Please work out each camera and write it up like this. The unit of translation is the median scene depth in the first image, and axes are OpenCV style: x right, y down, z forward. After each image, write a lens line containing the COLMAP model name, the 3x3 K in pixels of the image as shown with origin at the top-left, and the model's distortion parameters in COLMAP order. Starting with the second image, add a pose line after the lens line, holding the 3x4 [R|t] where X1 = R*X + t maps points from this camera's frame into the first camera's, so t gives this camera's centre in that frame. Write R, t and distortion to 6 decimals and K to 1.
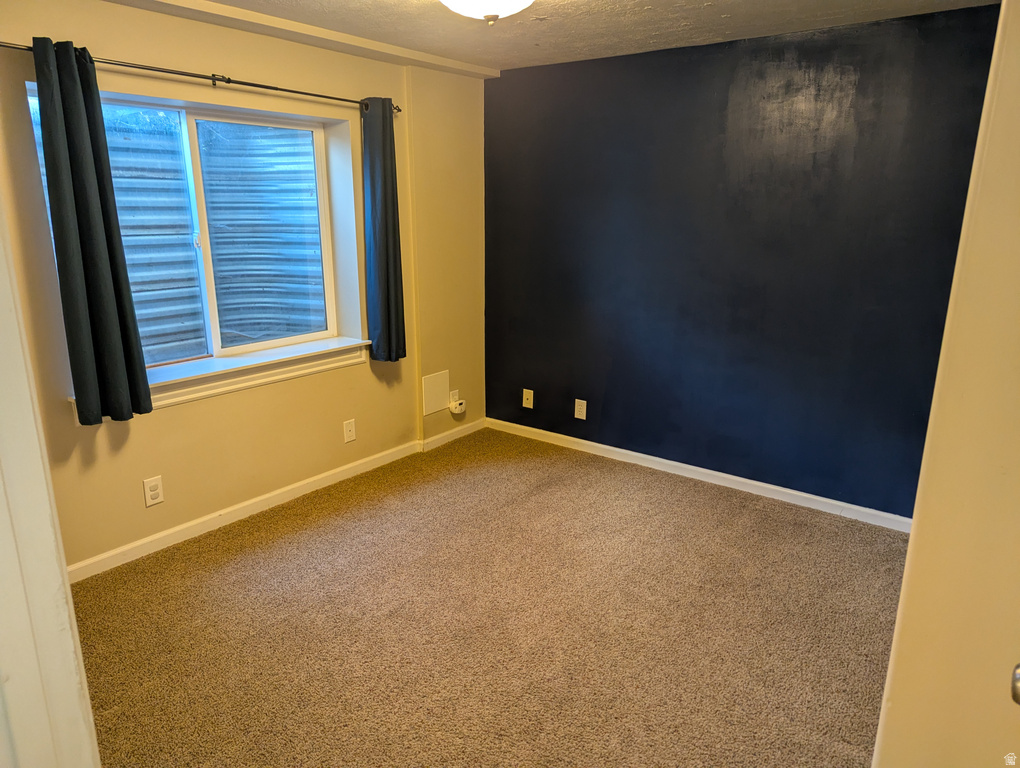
lens RADIAL K [[710.1, 0, 506.4], [0, 710.1, 380.2], [0, 0, 1]] dist [0.049685, -0.004682]
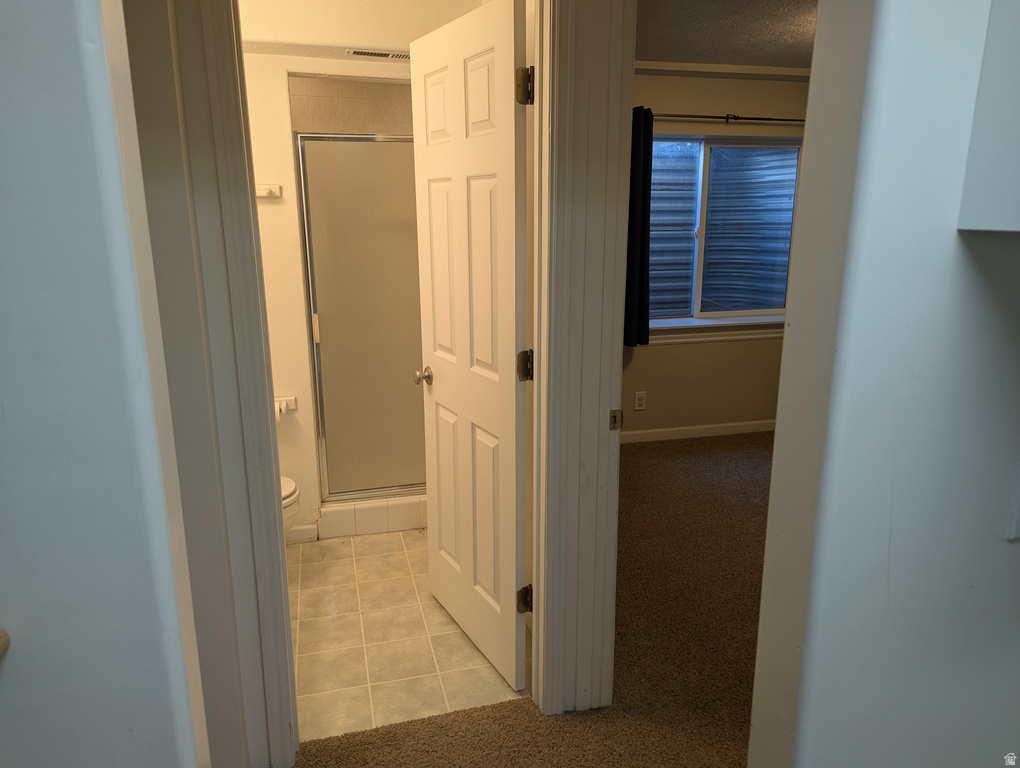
lens RADIAL K [[710.1, 0, 506.4], [0, 710.1, 380.2], [0, 0, 1]] dist [0.049685, -0.004682]
pose [[0.785128, 0.142317, -0.602760, 0.141913], [-0.149556, 0.988004, 0.038472, 0.080702], [0.601005, 0.059941, 0.796994, -0.282083]]
